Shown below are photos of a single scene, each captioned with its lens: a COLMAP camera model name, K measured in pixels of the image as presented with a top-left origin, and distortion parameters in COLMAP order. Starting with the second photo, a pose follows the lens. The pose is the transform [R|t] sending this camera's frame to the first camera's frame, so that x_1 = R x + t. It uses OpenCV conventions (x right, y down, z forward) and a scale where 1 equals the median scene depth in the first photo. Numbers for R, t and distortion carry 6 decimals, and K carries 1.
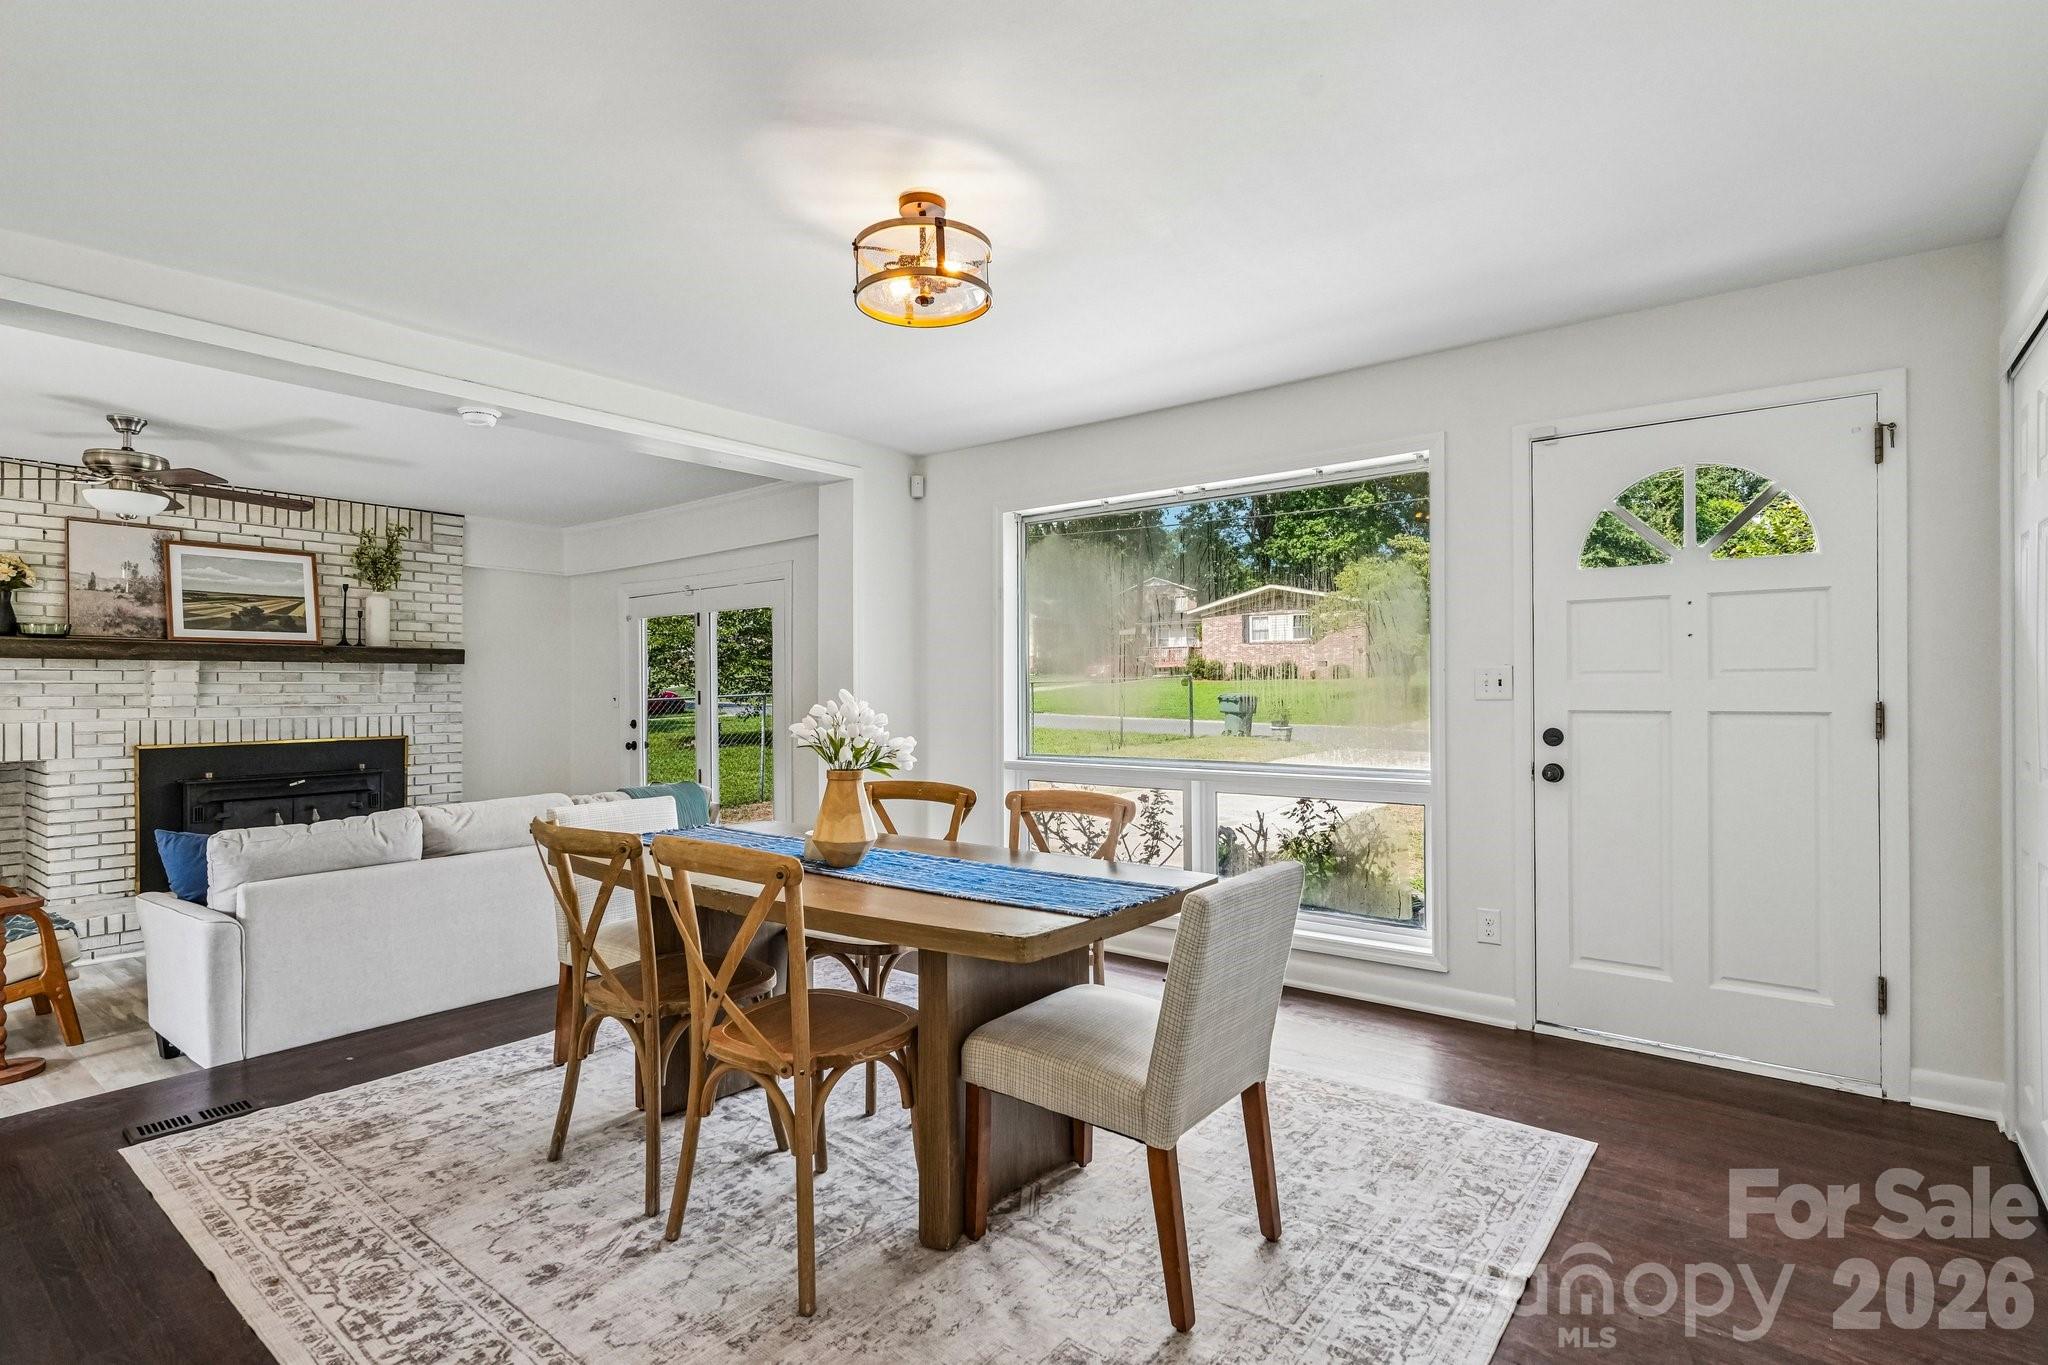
lens RADIAL K [[1007.9, 0, 1029.7], [0, 1007.9, 683.6], [0, 0, 1]] dist [0.001530, 0.000608]
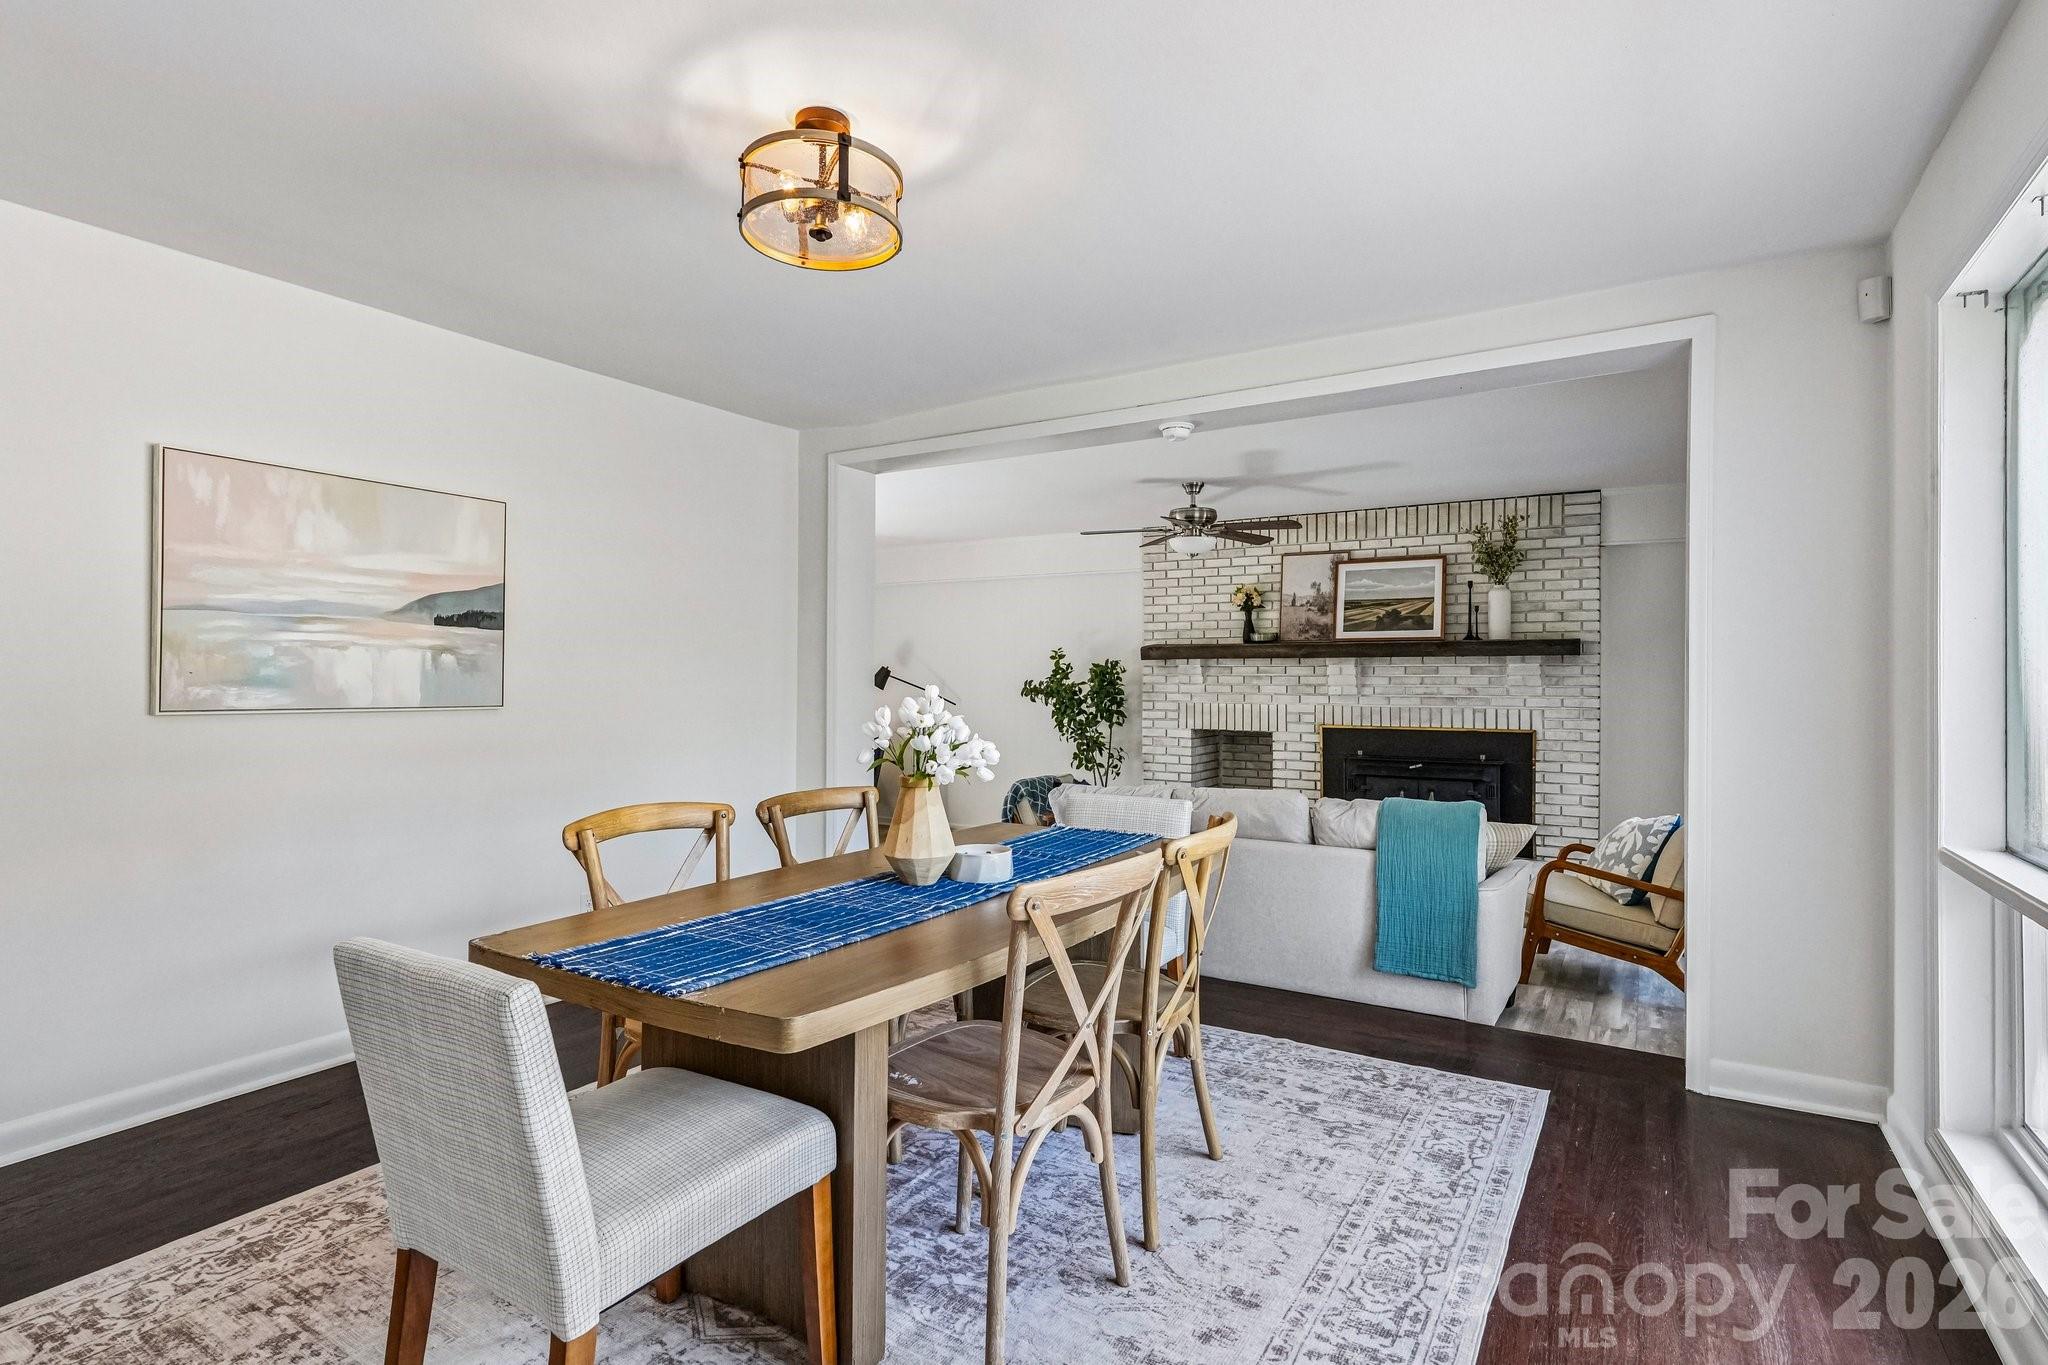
lens RADIAL K [[1007.9, 0, 1023.5], [0, 1007.9, 671.1], [0, 0, 1]] dist [0.001530, 0.000608]
pose [[0.106304, -0.004341, -0.994324, 0.327693], [0.000478, 0.999991, -0.004315, -0.001172], [0.994334, -0.000016, 0.106305, 0.458966]]
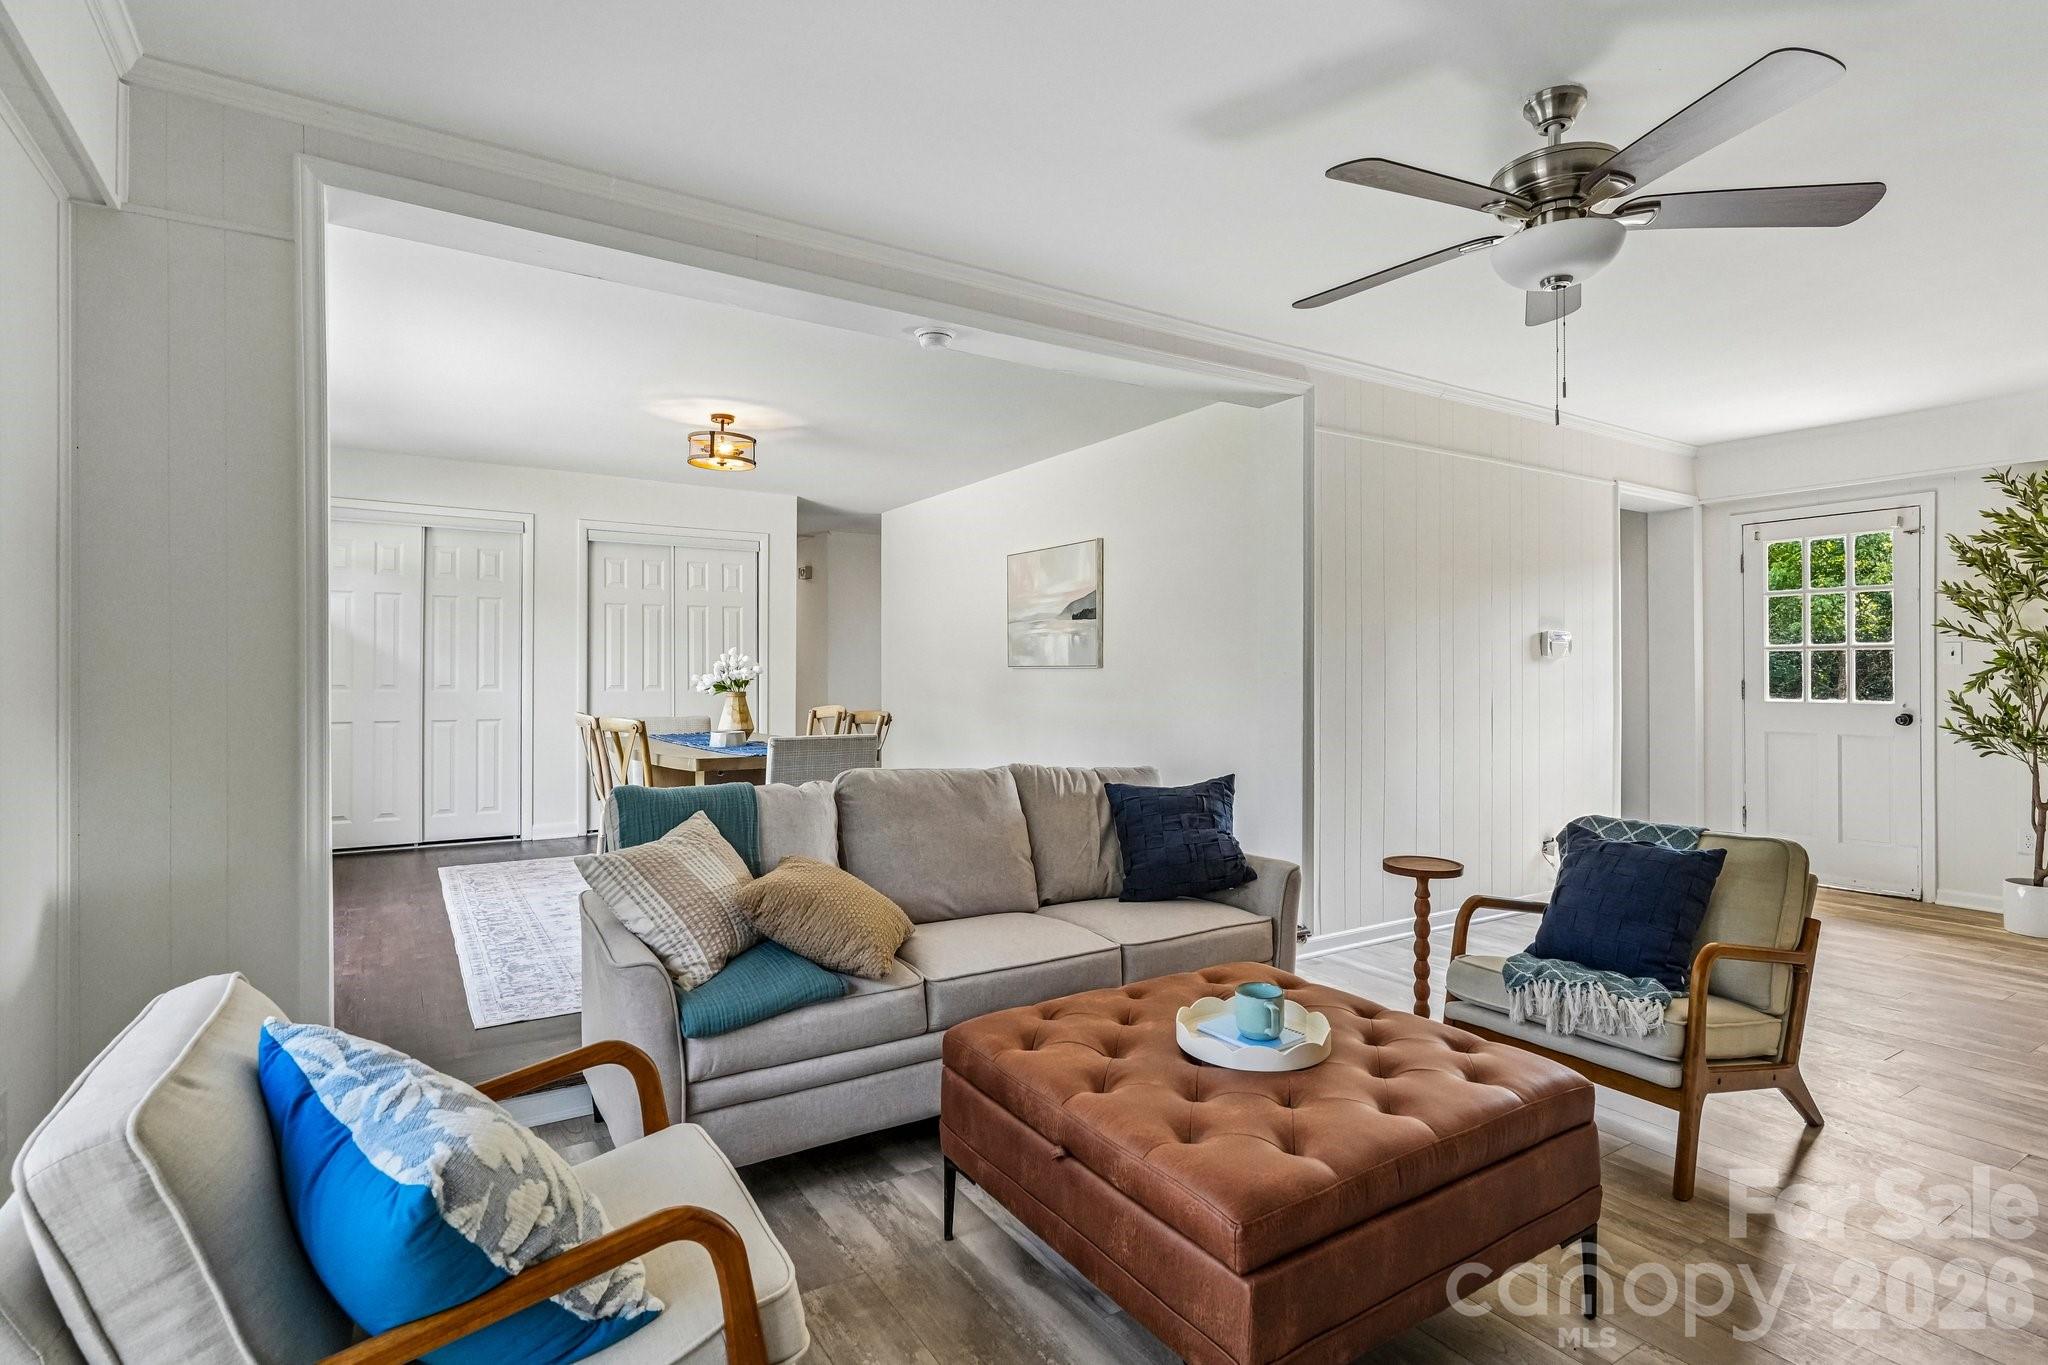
lens RADIAL K [[1007.9, 0, 1023.4], [0, 1007.9, 671.6], [0, 0, 1]] dist [0.001530, 0.000608]
pose [[-0.941930, 0.007386, 0.335727, -0.590610], [0.004308, 0.999942, -0.009912, 0.032631], [-0.335781, -0.007890, -0.941907, 1.171306]]
